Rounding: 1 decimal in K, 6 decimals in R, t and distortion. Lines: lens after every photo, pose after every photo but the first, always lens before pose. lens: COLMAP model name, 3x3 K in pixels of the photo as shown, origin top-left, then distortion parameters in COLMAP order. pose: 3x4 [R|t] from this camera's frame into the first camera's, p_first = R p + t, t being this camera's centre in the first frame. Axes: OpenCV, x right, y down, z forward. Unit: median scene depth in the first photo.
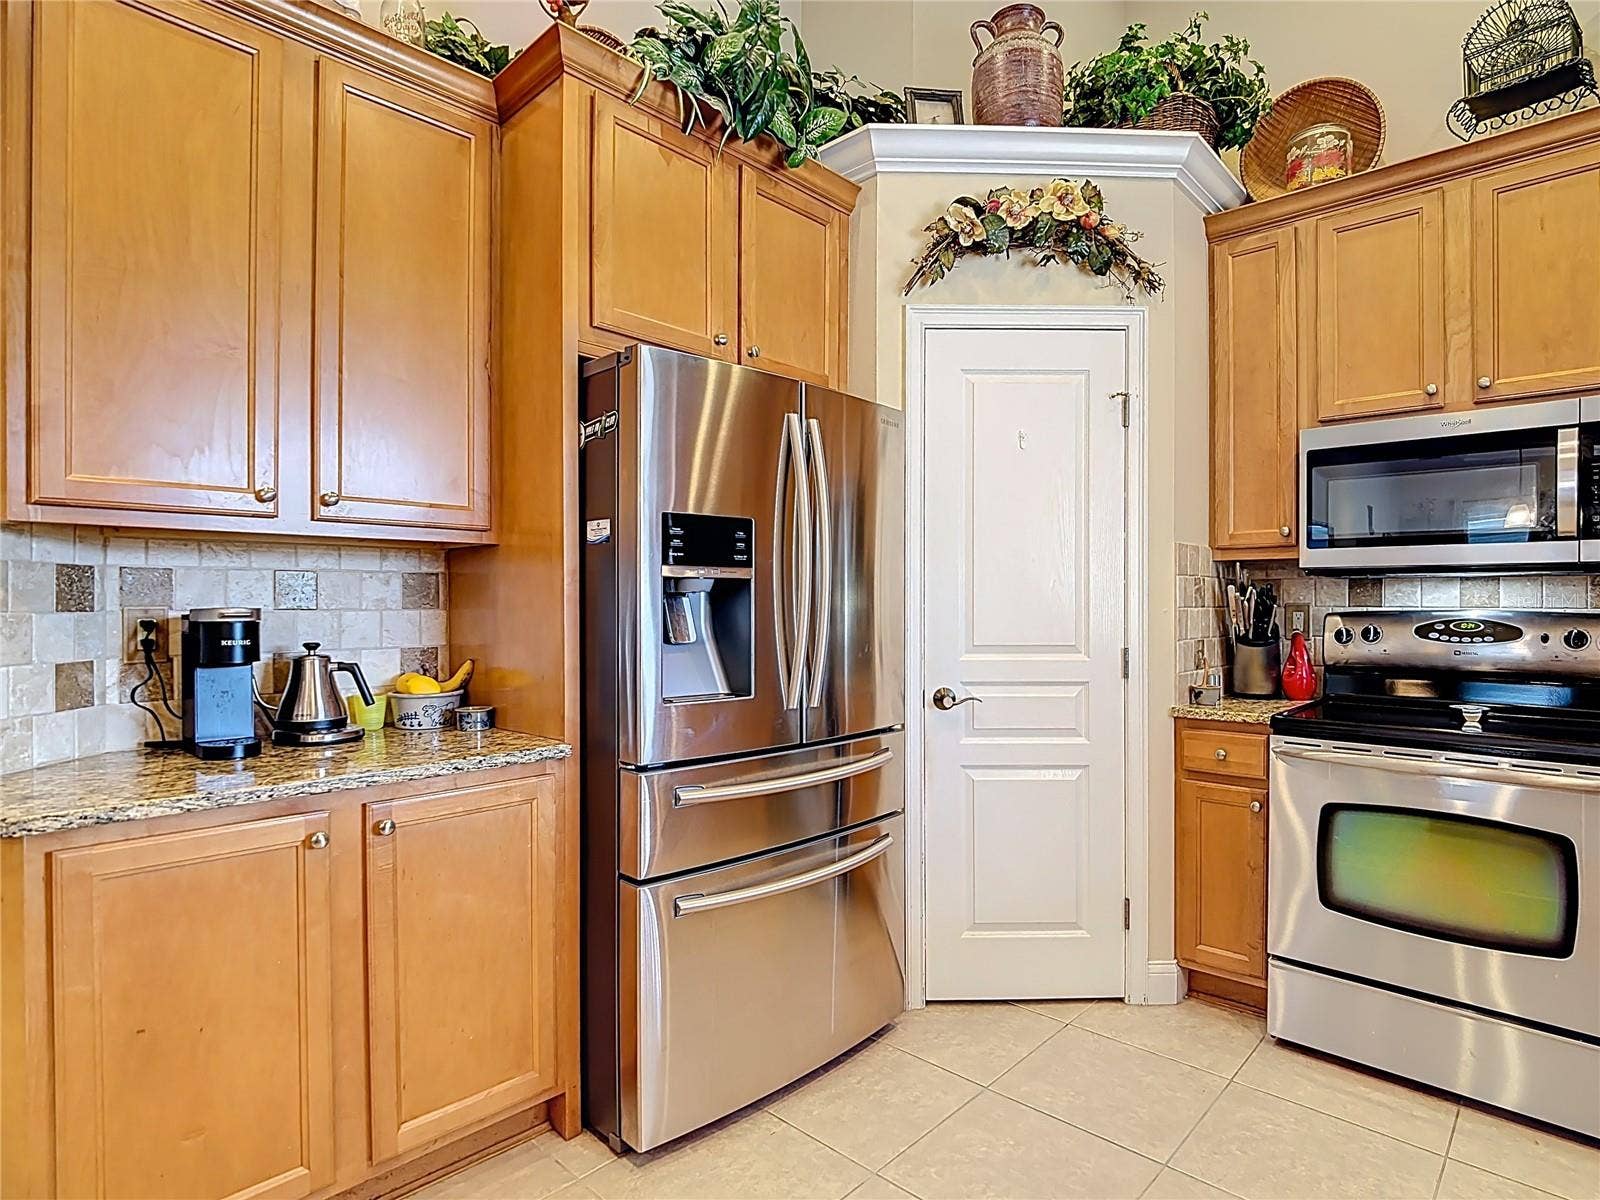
lens RADIAL K [[854.2, 0, 792.8], [0, 854.2, 602.7], [0, 0, 1]] dist [-0.004054, -0.005801]
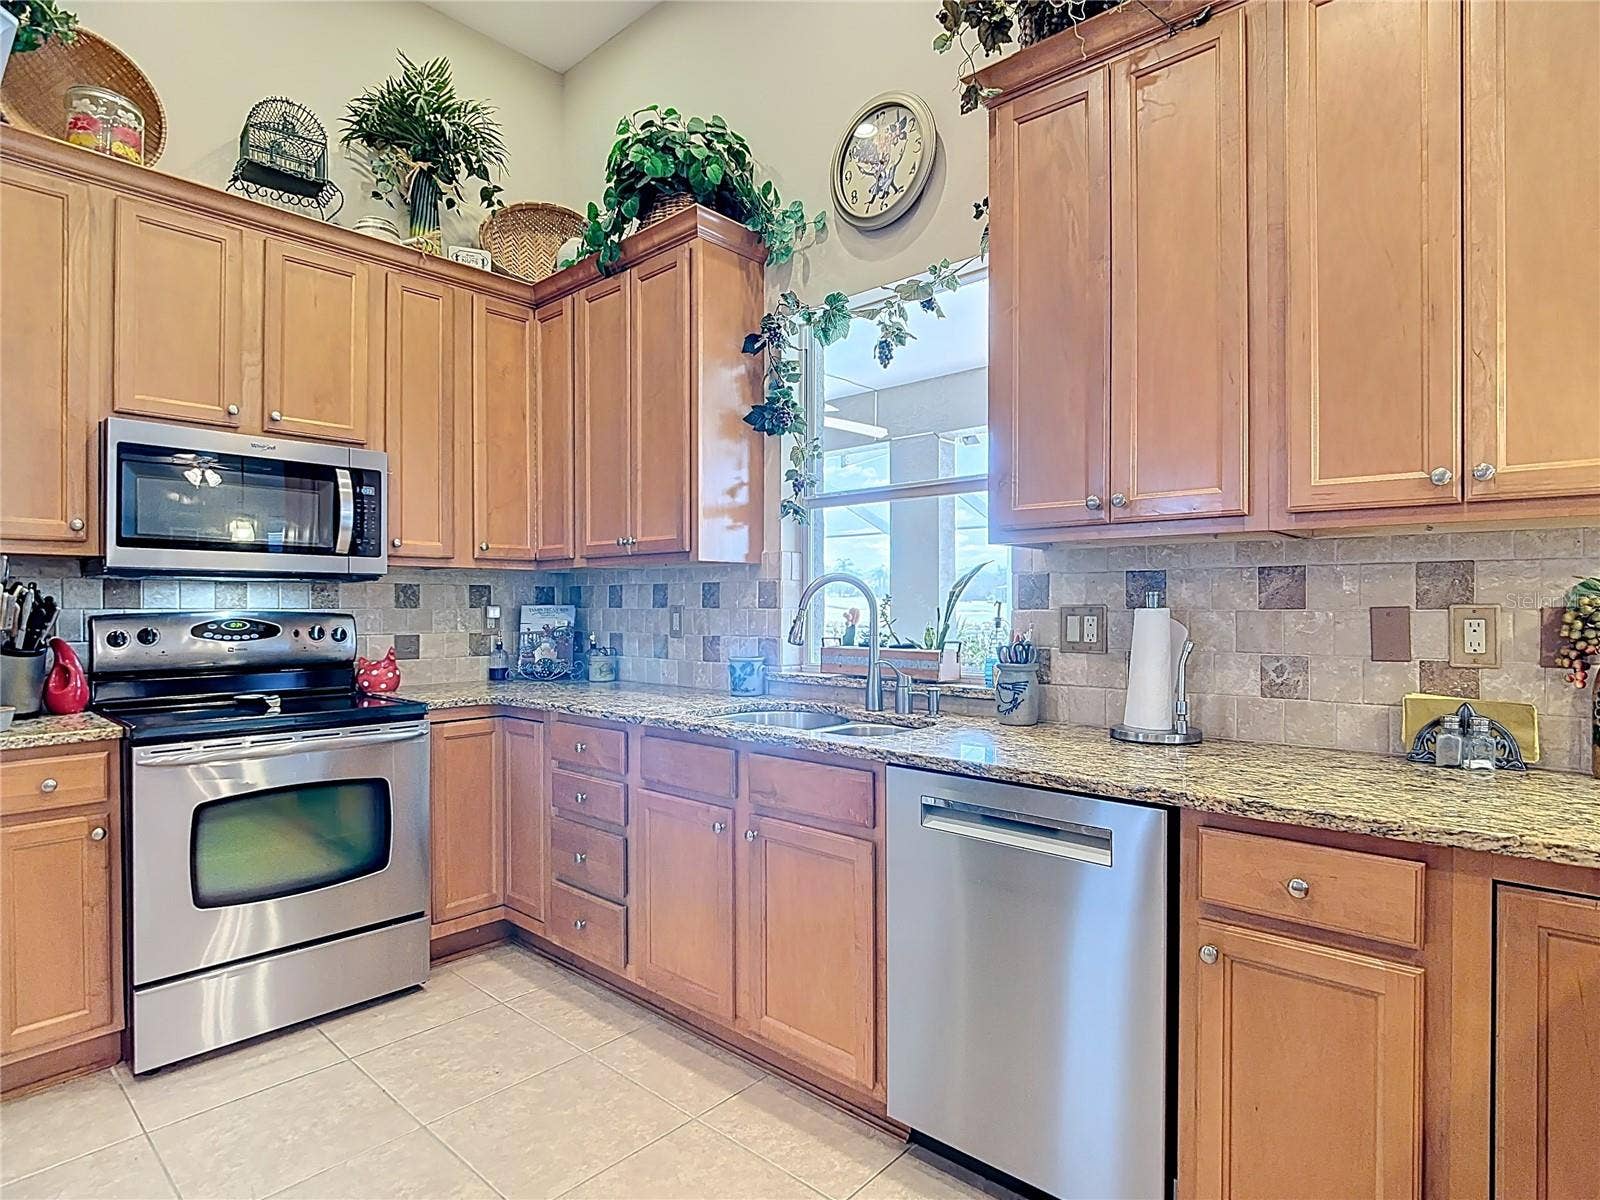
lens RADIAL K [[854.2, 0, 796.2], [0, 854.2, 604.7], [0, 0, 1]] dist [-0.004054, -0.005801]
pose [[-0.022885, -0.000029, 0.999738, -0.344110], [0.003901, 0.999992, 0.000119, 0.003268], [-0.999730, 0.003902, -0.022885, 0.284243]]
